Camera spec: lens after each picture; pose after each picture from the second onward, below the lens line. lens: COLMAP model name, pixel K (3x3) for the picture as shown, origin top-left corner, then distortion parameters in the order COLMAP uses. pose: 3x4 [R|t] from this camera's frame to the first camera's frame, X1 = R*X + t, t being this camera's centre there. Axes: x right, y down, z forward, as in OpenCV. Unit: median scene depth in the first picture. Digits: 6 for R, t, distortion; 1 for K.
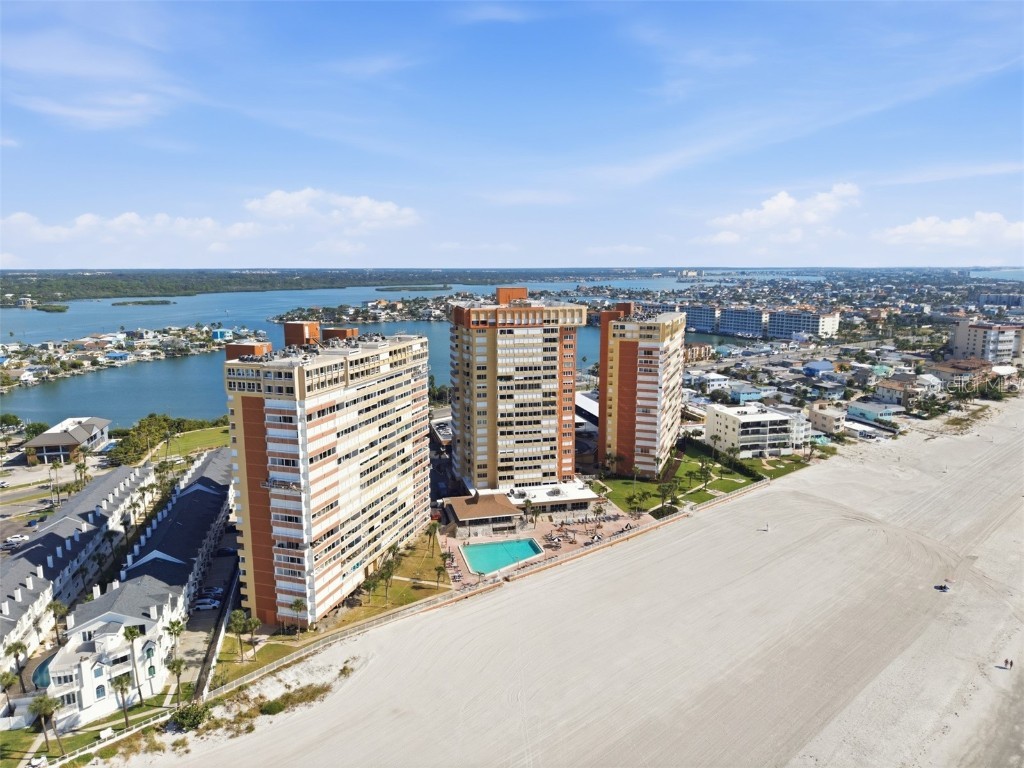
lens RADIAL K [[682.7, 0, 508.4], [0, 682.7, 384.1], [0, 0, 1]] dist [0.033464, -0.030436]
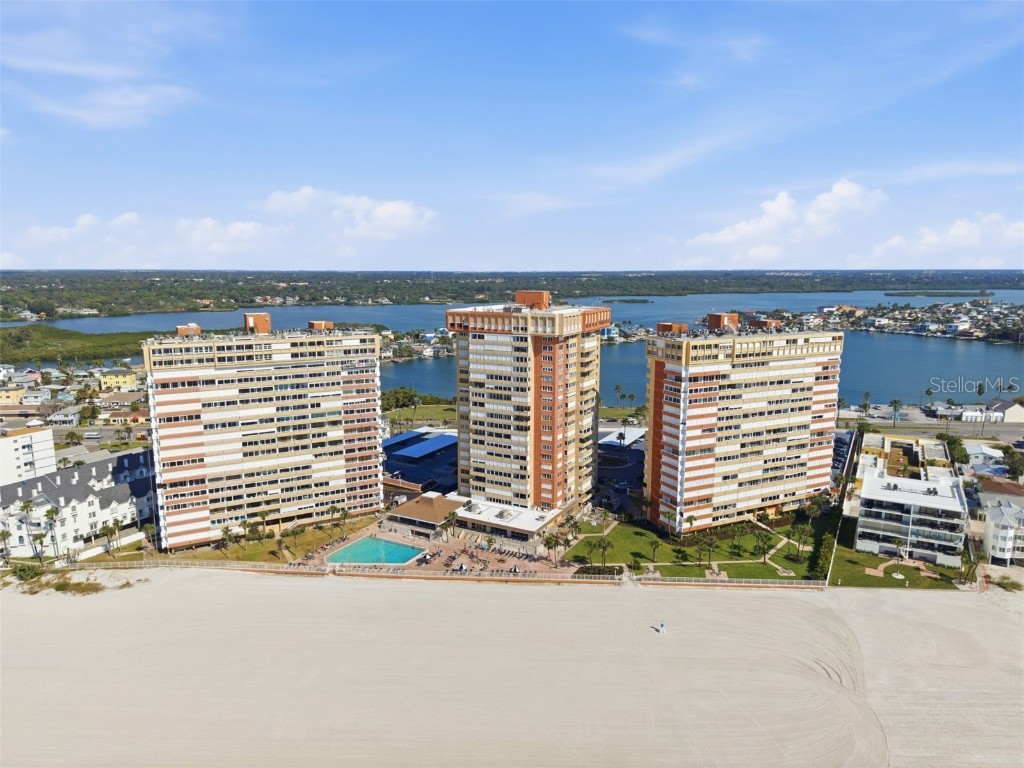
lens RADIAL K [[682.7, 0, 508.4], [0, 682.7, 384.1], [0, 0, 1]] dist [0.033464, -0.030436]
pose [[0.727765, 0.116421, -0.675873, 0.674275], [-0.118103, 0.992039, 0.043711, -0.056457], [0.675581, 0.048012, 0.735720, 0.320307]]
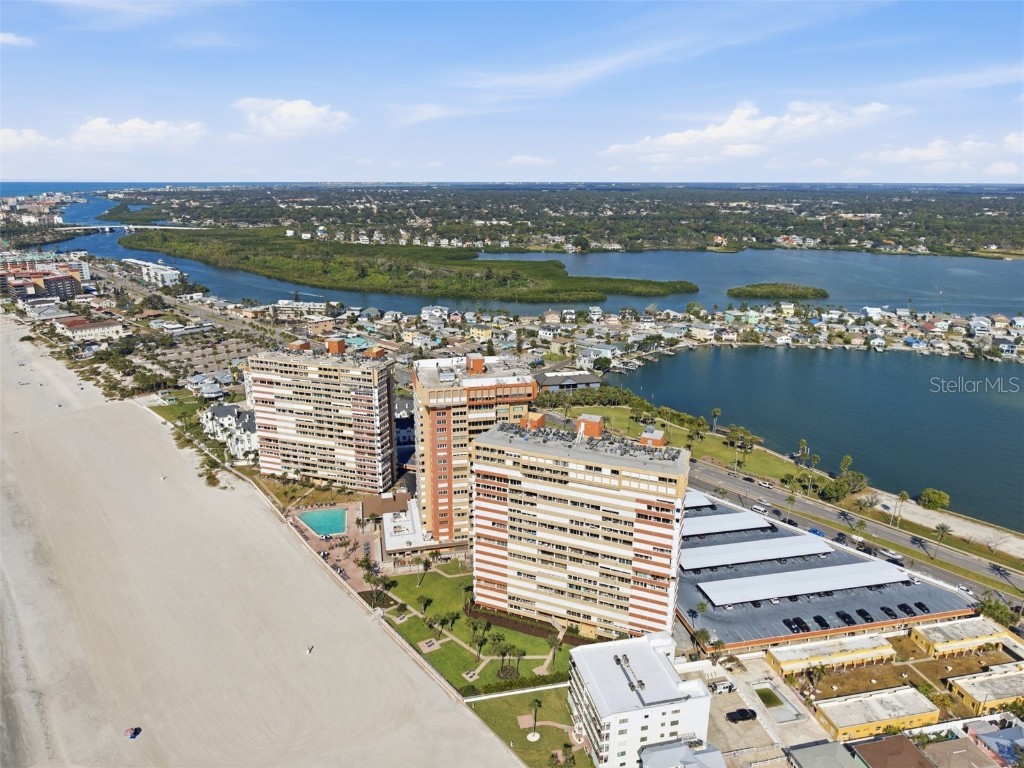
lens RADIAL K [[682.7, 0, 508.4], [0, 682.7, 384.1], [0, 0, 1]] dist [0.033464, -0.030436]
pose [[-0.028006, 0.288156, -0.957174, 1.122626], [-0.175445, 0.941268, 0.288501, -0.450697], [0.984091, 0.176011, 0.024195, 1.112350]]
